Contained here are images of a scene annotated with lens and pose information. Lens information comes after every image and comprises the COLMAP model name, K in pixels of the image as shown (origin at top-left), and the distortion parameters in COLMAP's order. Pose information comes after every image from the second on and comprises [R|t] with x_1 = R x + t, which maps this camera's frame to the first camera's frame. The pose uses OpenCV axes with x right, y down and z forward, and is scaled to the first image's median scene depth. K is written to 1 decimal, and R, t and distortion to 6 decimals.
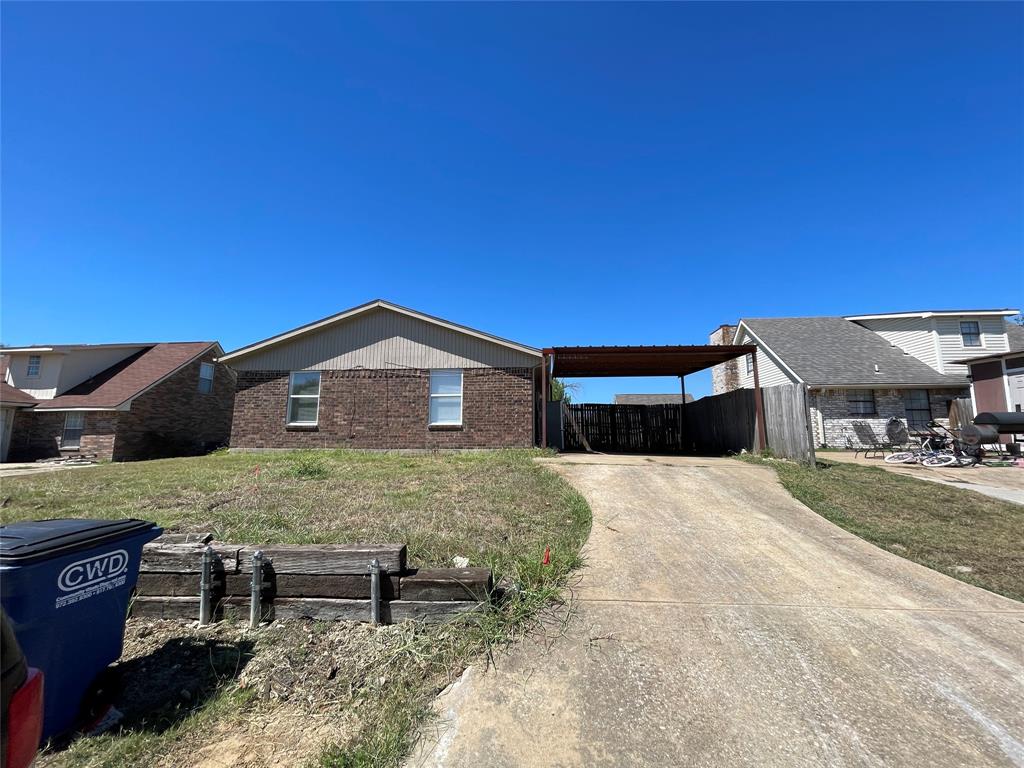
lens RADIAL K [[414.7, 0, 510.9], [0, 414.7, 378.8], [0, 0, 1]] dist [-0.001379, -0.000985]
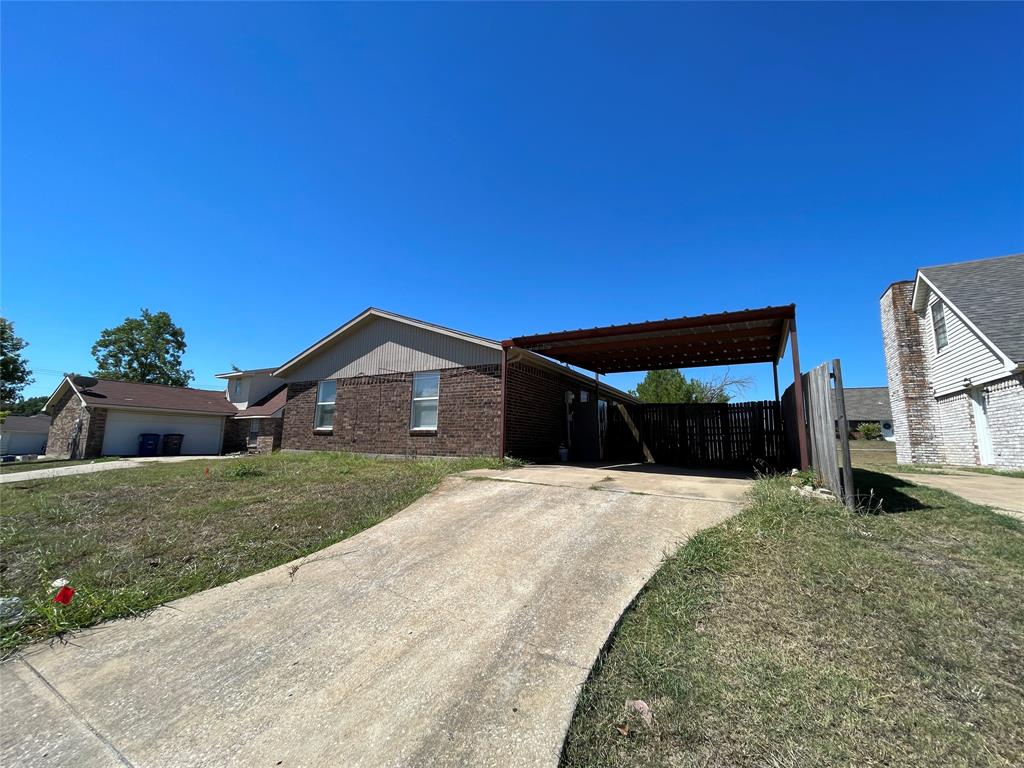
lens RADIAL K [[414.7, 0, 514.0], [0, 414.7, 377.5], [0, 0, 1]] dist [-0.001379, -0.000985]
pose [[0.903121, -0.050888, -0.426360, 0.431329], [0.046811, 0.998703, -0.020043, 0.019168], [0.426827, -0.001857, 0.904331, 0.222047]]
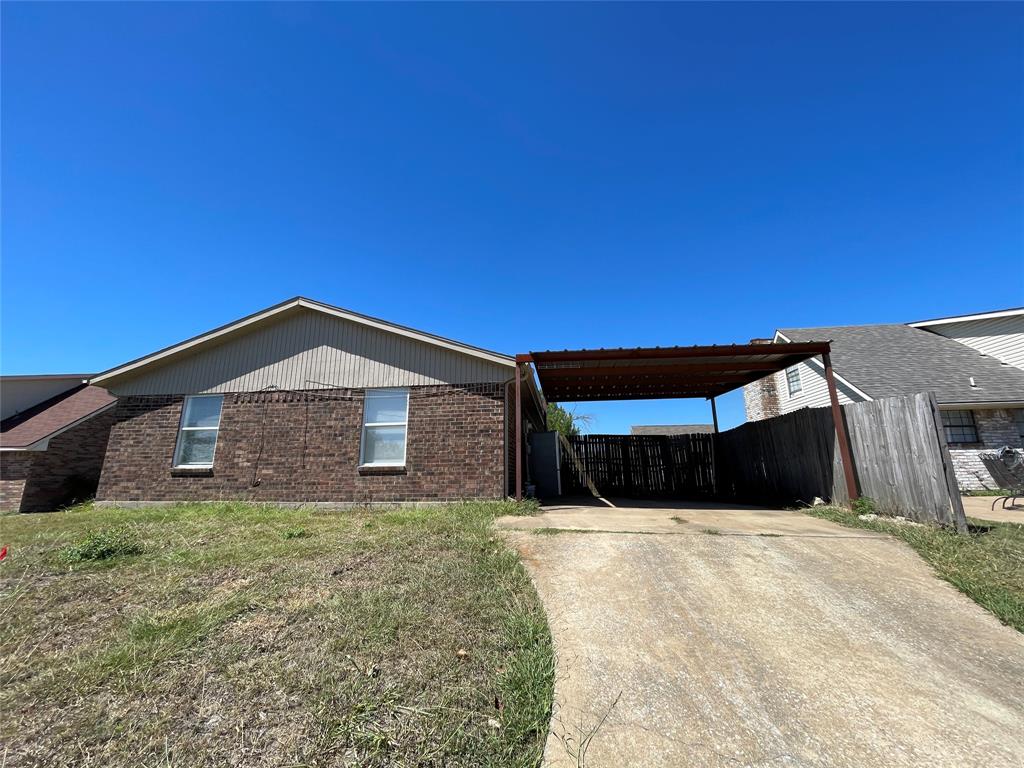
lens RADIAL K [[414.7, 0, 509.8], [0, 414.7, 378.5], [0, 0, 1]] dist [-0.001379, -0.000985]
pose [[0.999096, -0.019037, -0.038005, 0.086570], [0.015818, 0.996401, -0.083270, 0.023586], [0.039453, 0.082594, 0.995802, 0.283137]]
